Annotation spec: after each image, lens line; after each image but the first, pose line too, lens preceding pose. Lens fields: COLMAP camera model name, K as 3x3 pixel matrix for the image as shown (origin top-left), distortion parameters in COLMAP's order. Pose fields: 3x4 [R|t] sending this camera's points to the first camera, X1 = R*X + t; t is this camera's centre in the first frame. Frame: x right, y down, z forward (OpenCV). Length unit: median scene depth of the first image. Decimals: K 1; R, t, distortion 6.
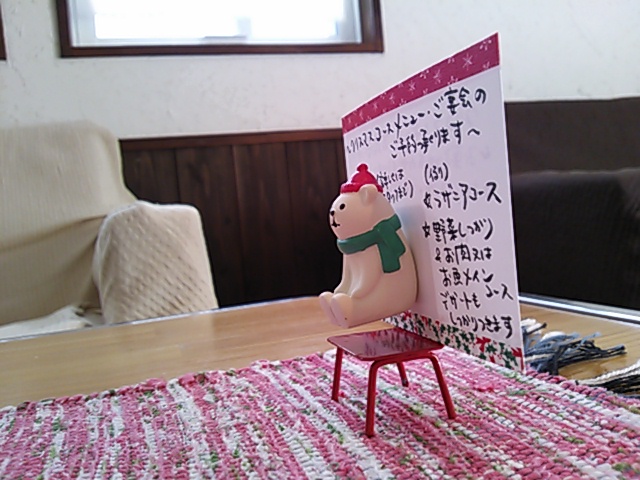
lens RADIAL K [[563.4, 0, 296.5], [0, 563.4, 239.4], [0, 0, 1]] dist [0.097563, -0.296810]
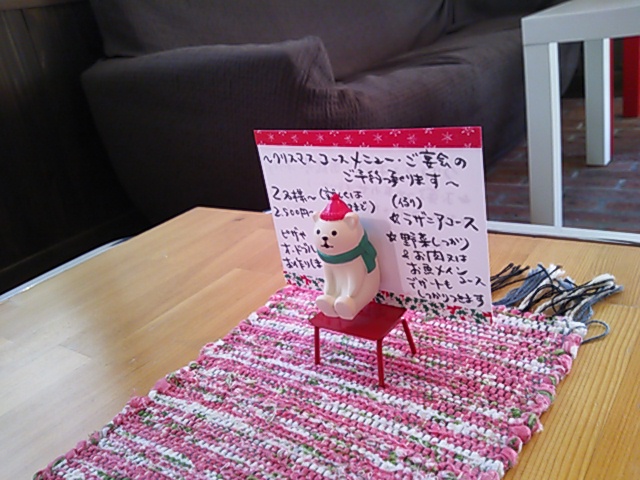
lens RADIAL K [[563.4, 0, 296.5], [0, 563.4, 239.4], [0, 0, 1]] dist [0.097563, -0.296810]
pose [[0.827053, -0.256076, 0.500408, -0.718085], [0.137379, 0.955294, 0.261802, -0.442453], [-0.545078, -0.147779, 0.825258, -0.018091]]
